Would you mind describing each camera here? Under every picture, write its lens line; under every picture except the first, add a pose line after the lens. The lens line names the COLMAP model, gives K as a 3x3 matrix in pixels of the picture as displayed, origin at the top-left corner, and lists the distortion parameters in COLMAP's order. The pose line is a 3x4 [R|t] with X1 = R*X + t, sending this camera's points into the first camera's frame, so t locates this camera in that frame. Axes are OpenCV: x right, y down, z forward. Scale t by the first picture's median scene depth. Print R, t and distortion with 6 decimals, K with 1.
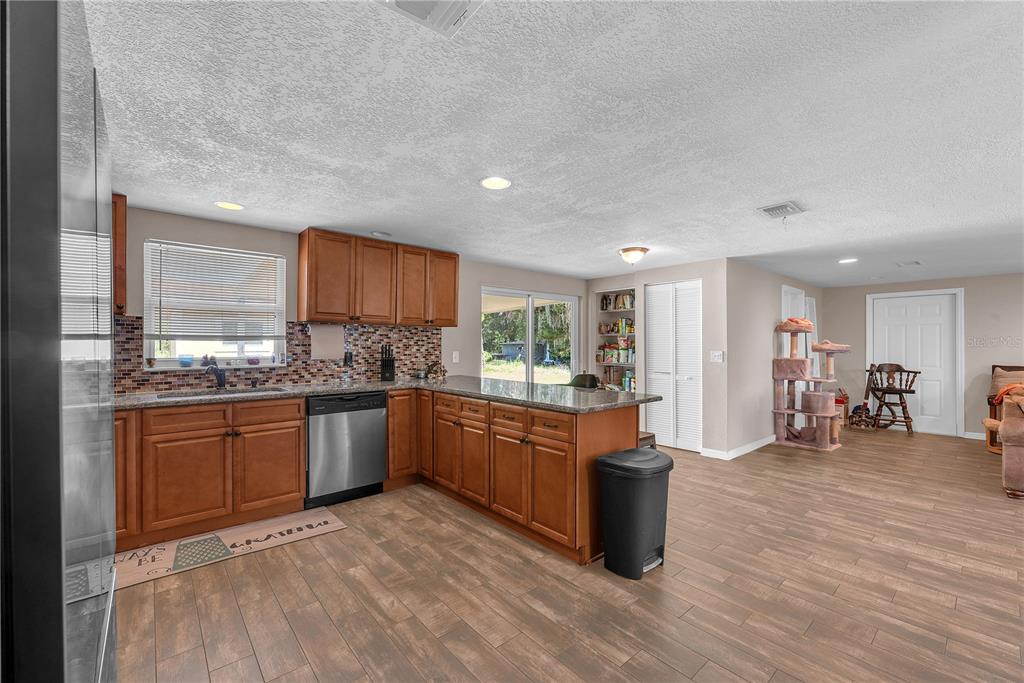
lens RADIAL K [[415.9, 0, 506.6], [0, 415.9, 344.7], [0, 0, 1]] dist [-0.000667, -0.000017]
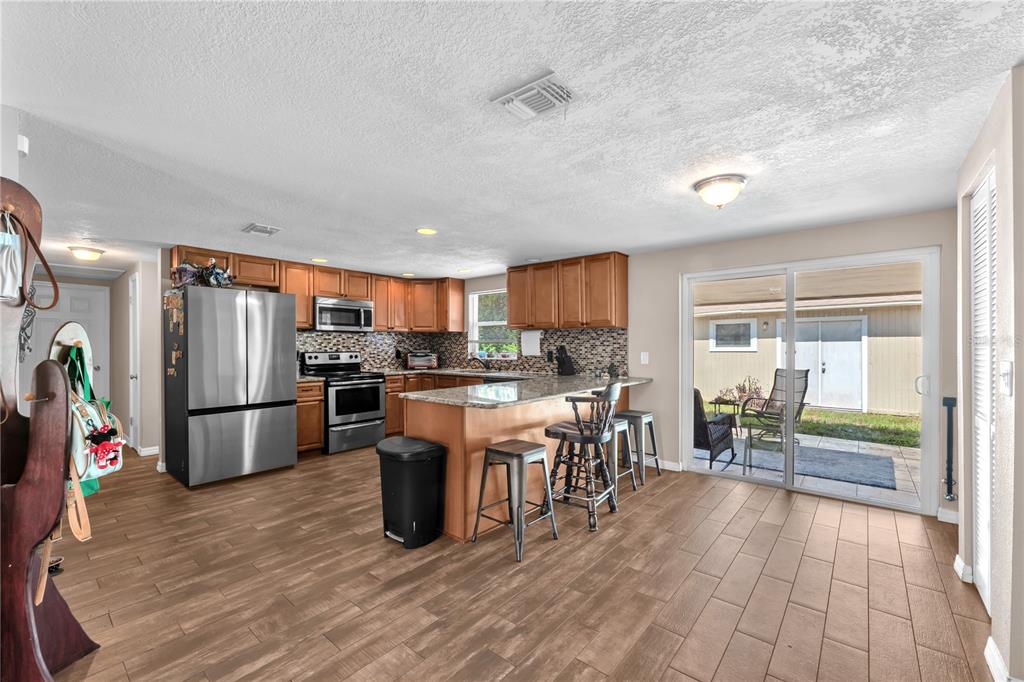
lens RADIAL K [[418.4, 0, 508.9], [0, 418.4, 346.1], [0, 0, 1]] dist [-0.000198, 0.000071]
pose [[0.166780, -0.001452, -0.985993, 1.121198], [0.003810, 0.999992, -0.000828, 0.003943], [0.985987, -0.003618, 0.166785, 0.813149]]
